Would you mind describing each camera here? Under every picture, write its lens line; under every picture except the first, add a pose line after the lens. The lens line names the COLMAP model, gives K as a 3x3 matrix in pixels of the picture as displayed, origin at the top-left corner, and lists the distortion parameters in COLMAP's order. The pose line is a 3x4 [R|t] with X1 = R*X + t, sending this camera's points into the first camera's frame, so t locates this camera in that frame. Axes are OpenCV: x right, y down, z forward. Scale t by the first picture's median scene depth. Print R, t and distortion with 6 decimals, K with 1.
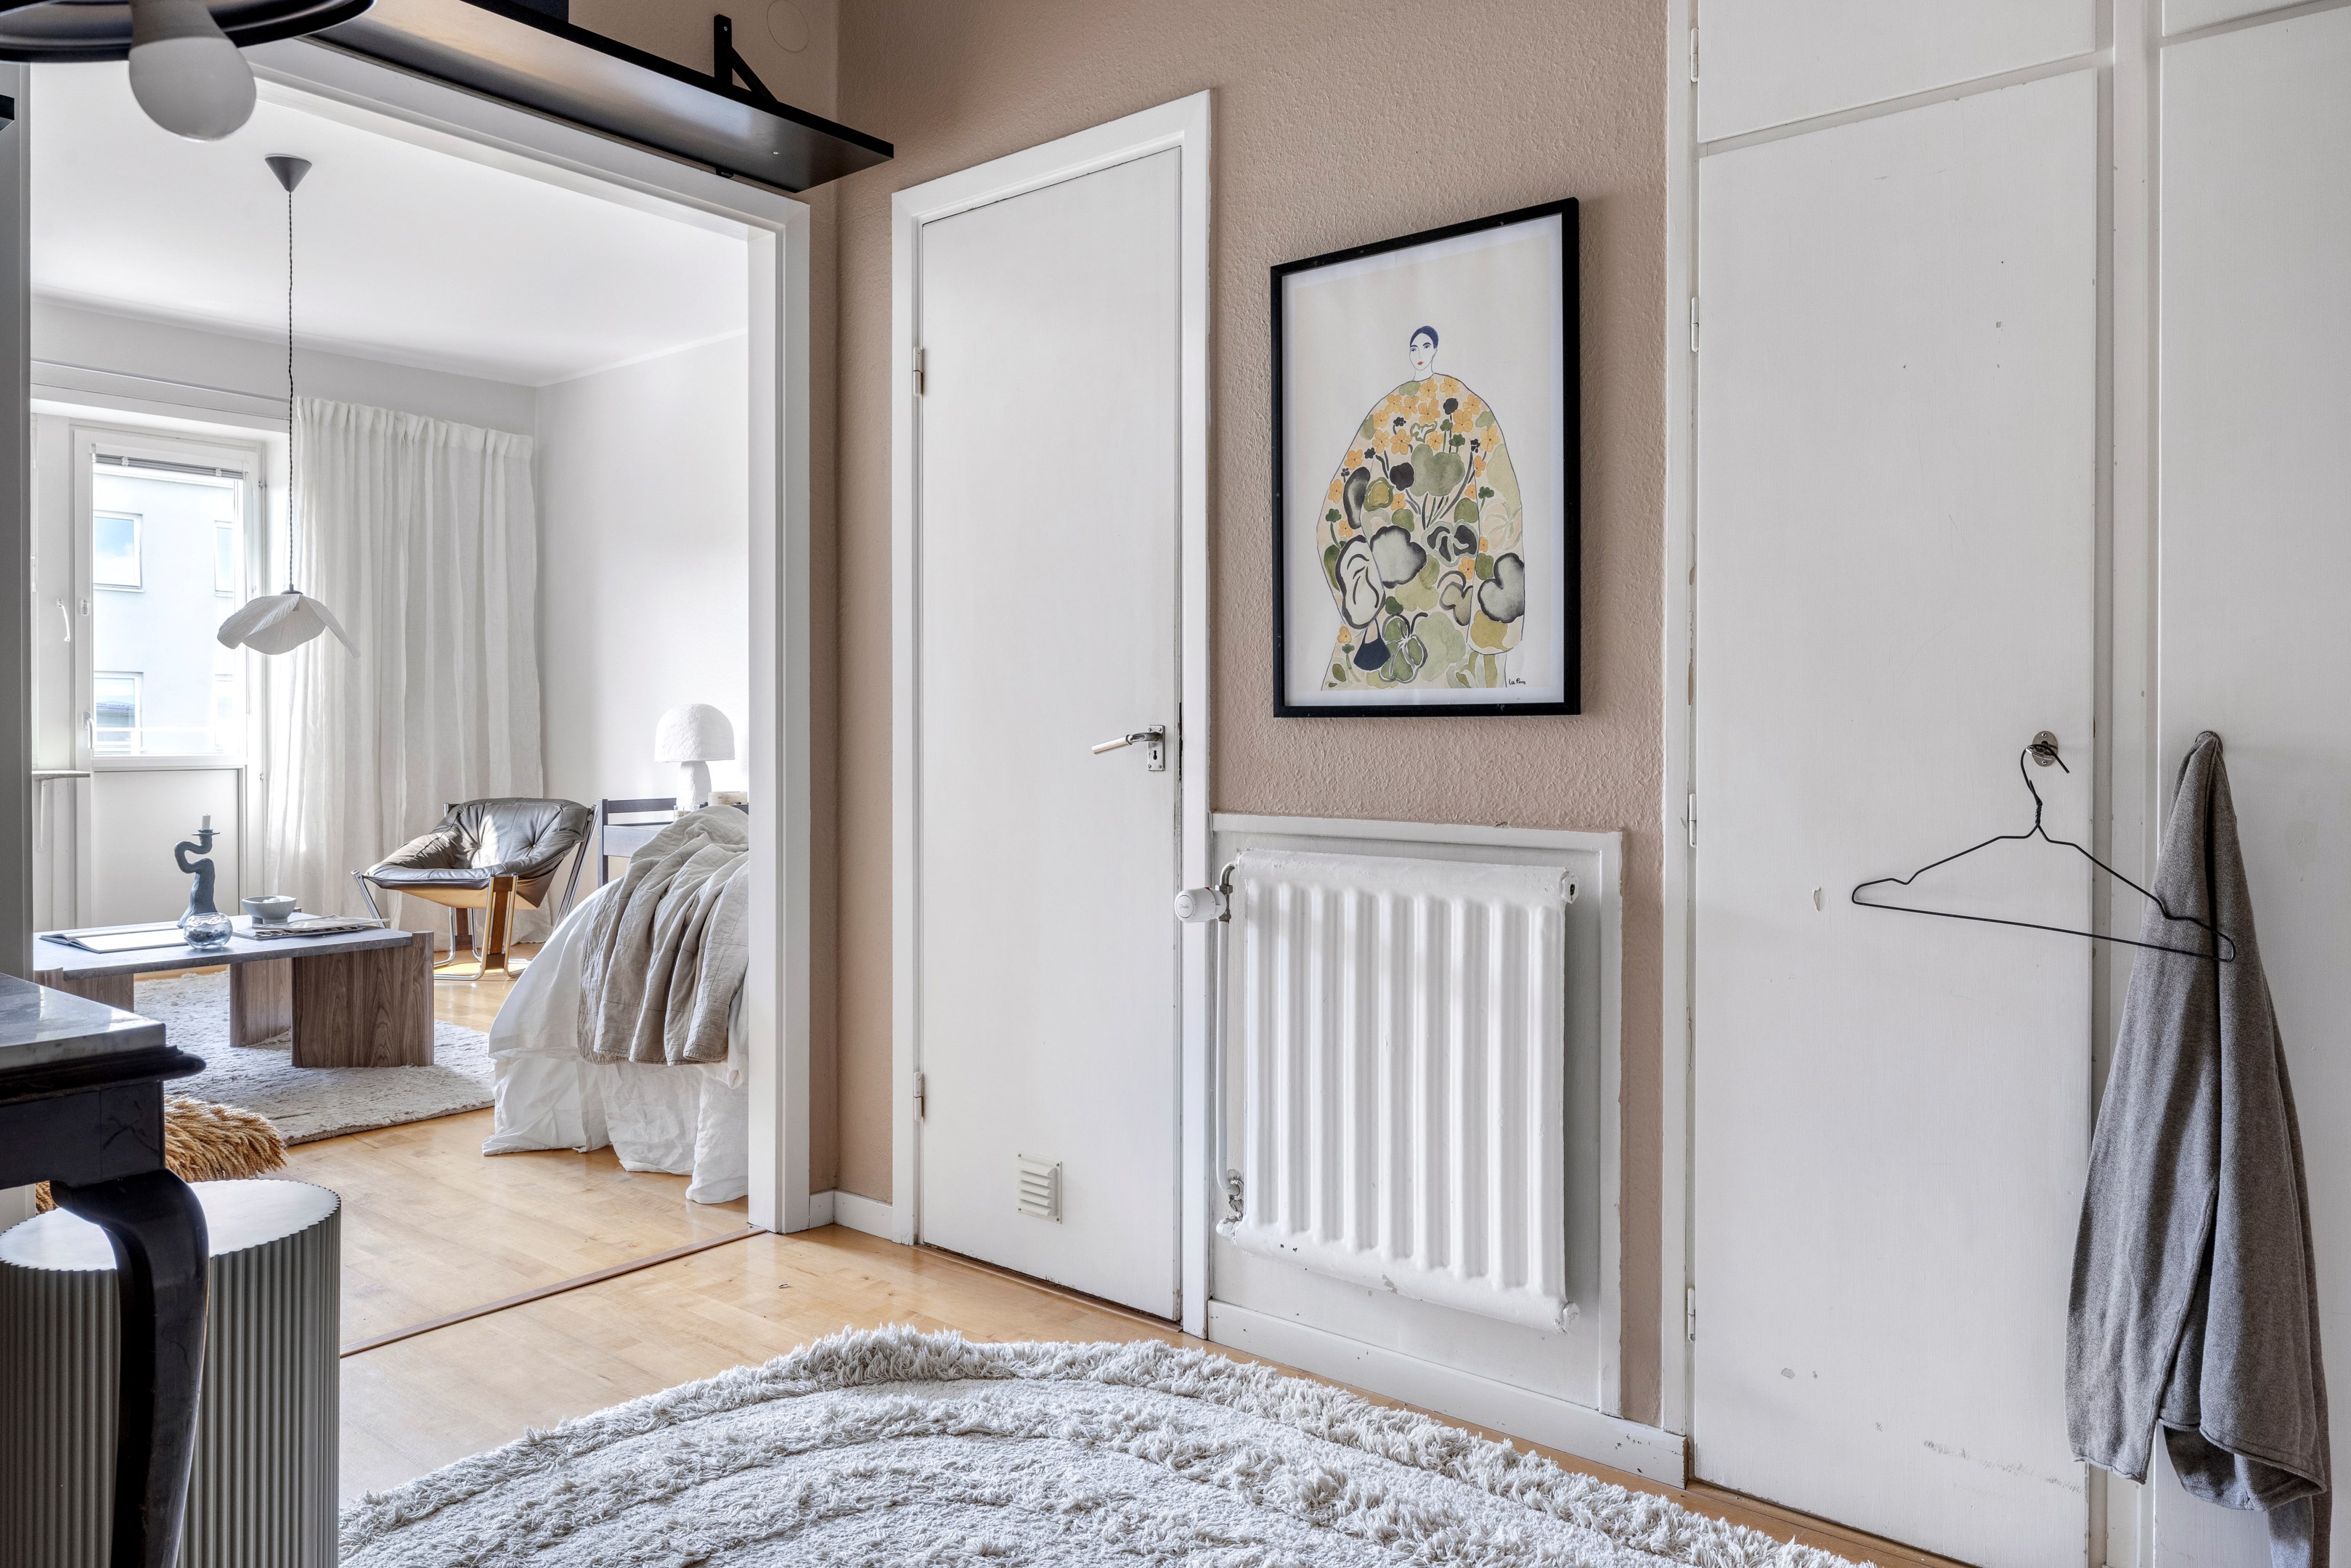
lens RADIAL K [[1558.7, 0, 1190.7], [0, 1558.7, 743.0], [0, 0, 1]] dist [-0.007166, -0.003771]
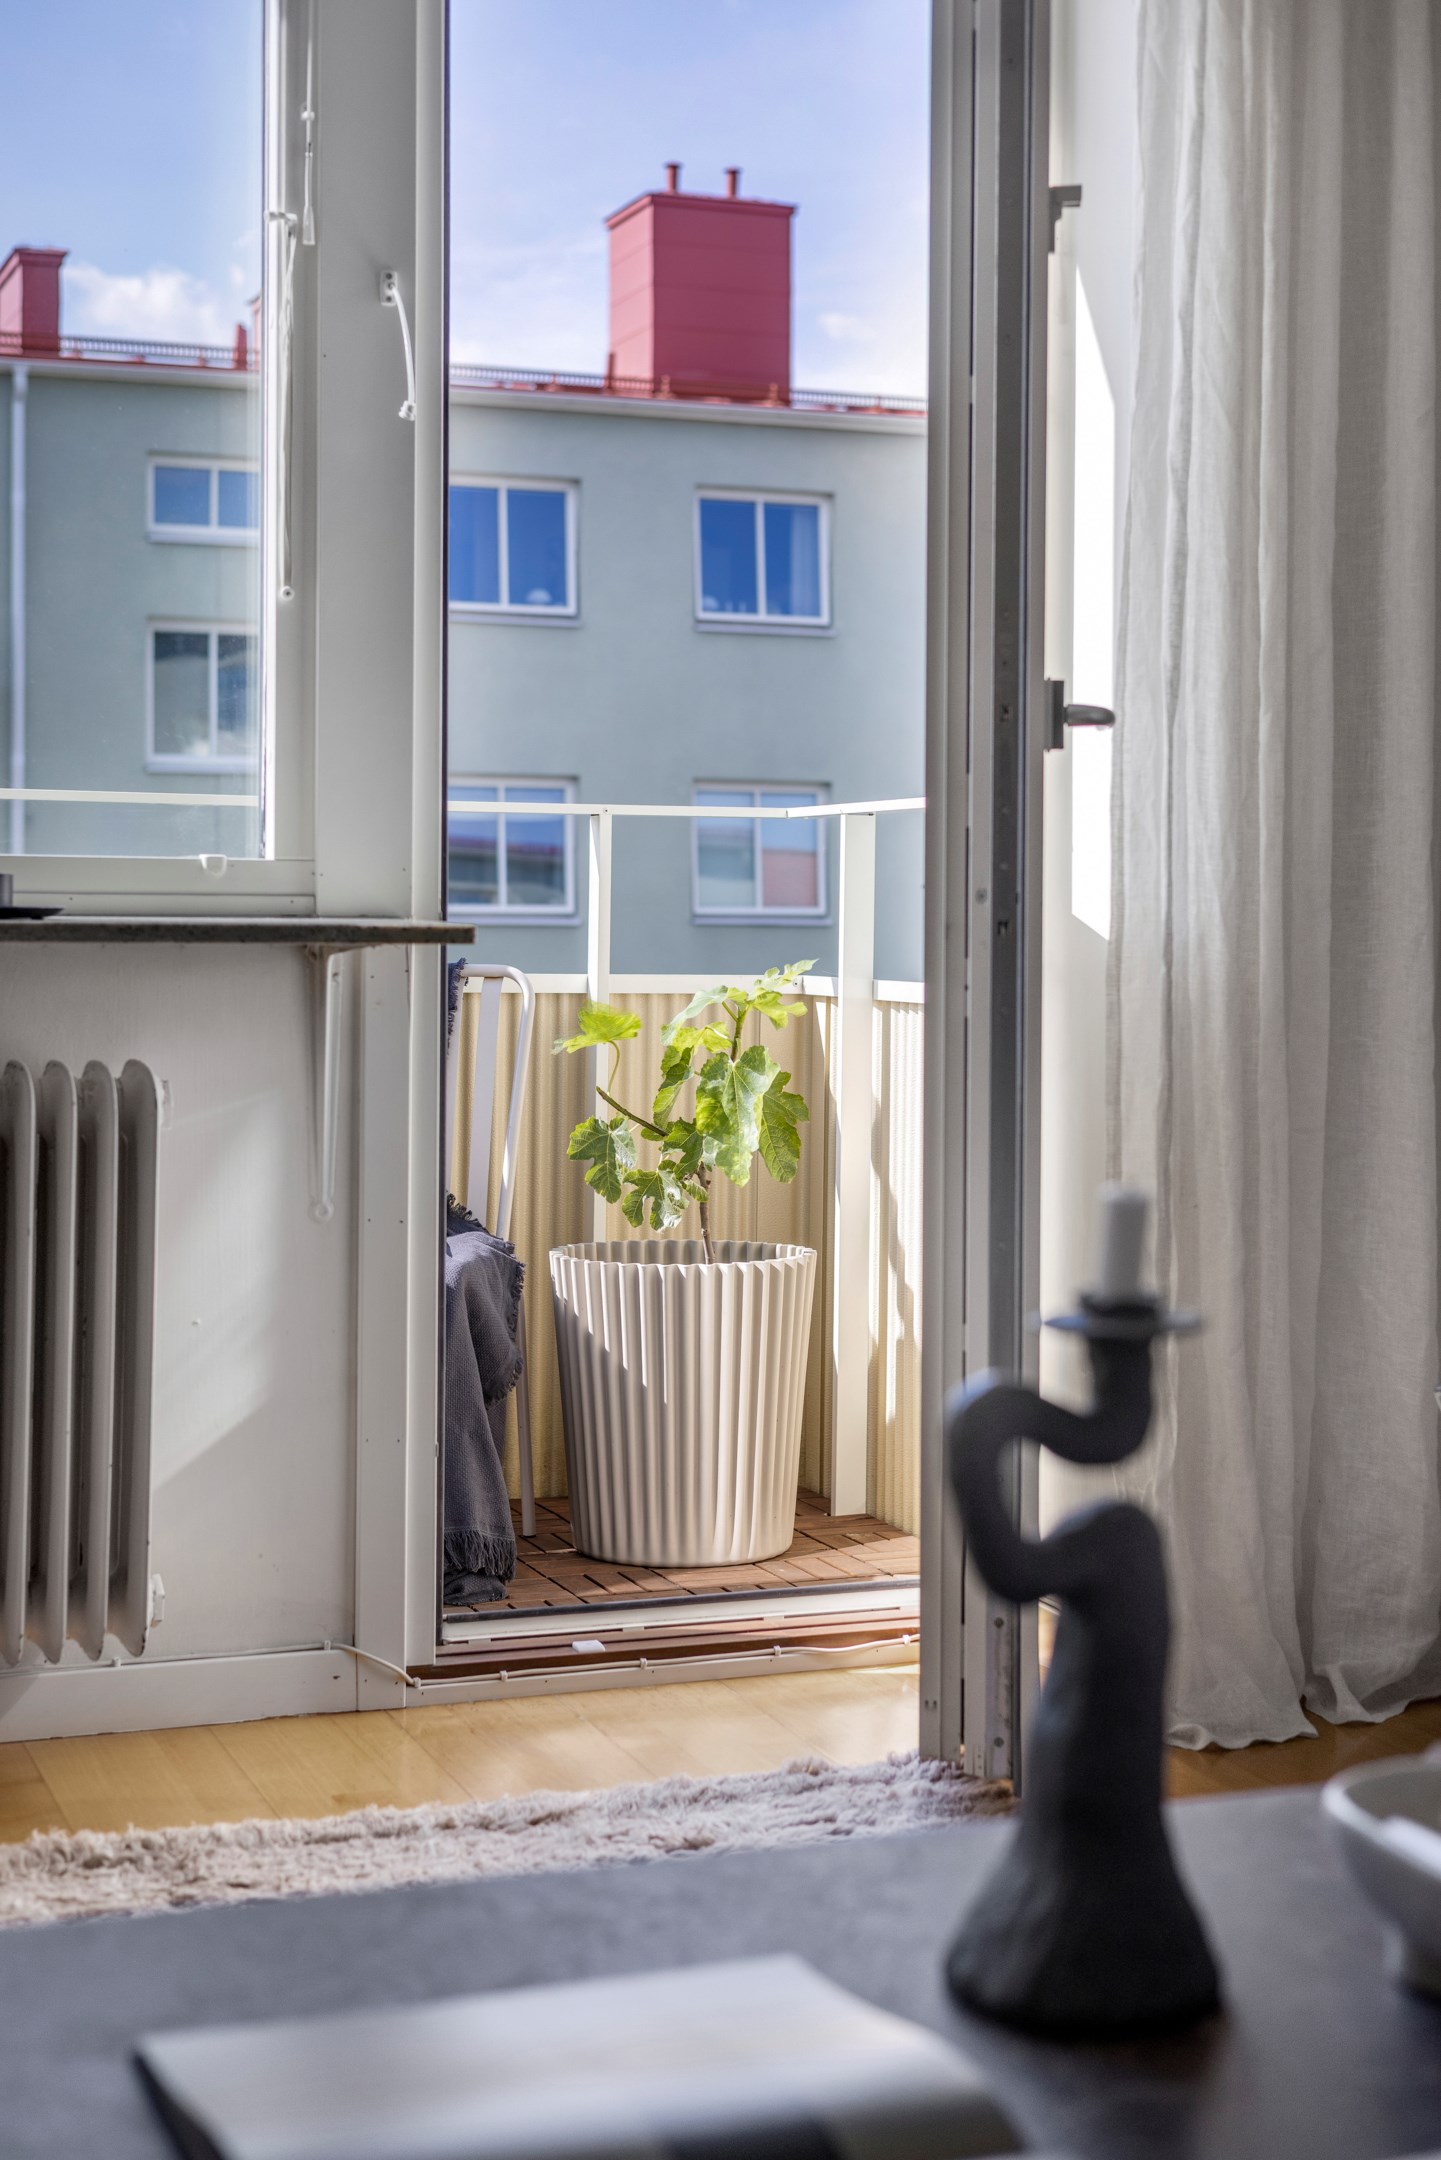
lens RADIAL K [[3110.0, 0, 726.2], [0, 3110.0, 932.2], [0, 0, 1]] dist [-0.021446, -0.043472]
pose [[0.856239, 0.010842, -0.516466, -0.519456], [-0.009749, 0.999941, 0.004830, 0.021580], [0.516488, 0.000899, 0.856294, 0.739561]]
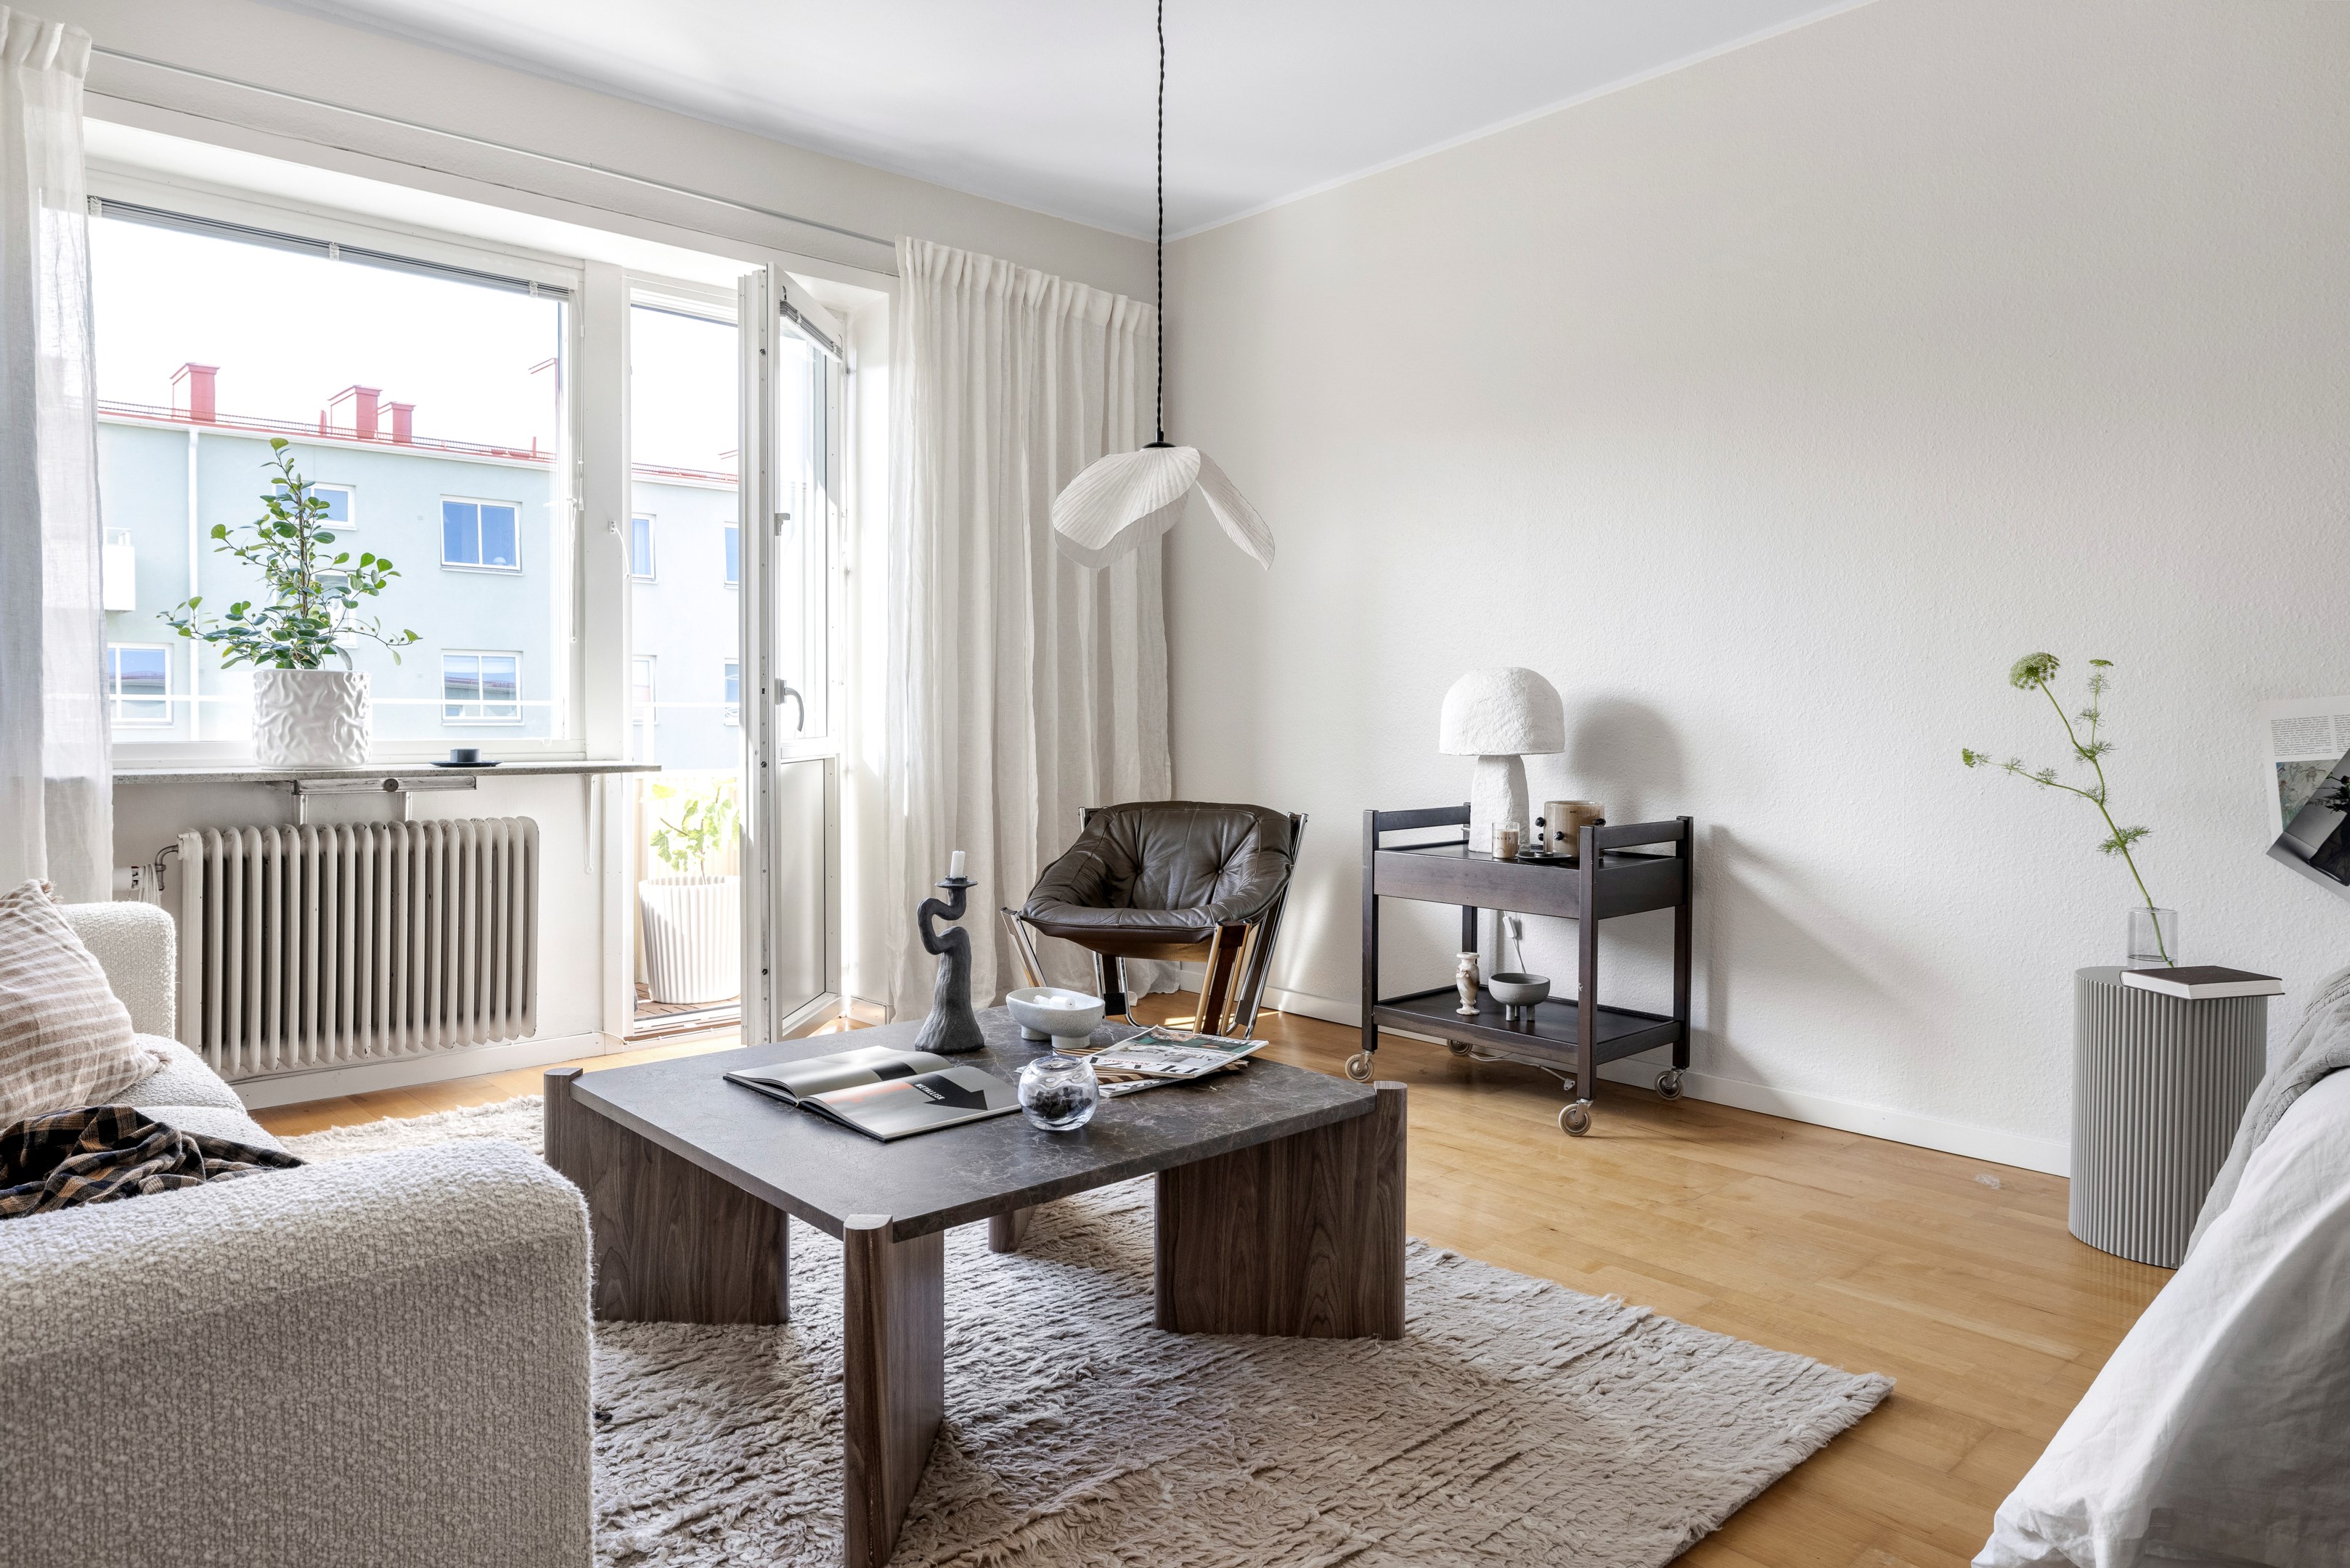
lens RADIAL K [[1471.7, 0, 1178.5], [0, 1471.7, 746.1], [0, 0, 1]] dist [-0.002574, -0.003237]
pose [[0.987324, 0.006029, -0.158606, -0.466704], [-0.003172, 0.999828, 0.018262, -0.003189], [0.158689, -0.017527, 0.987173, 0.474901]]
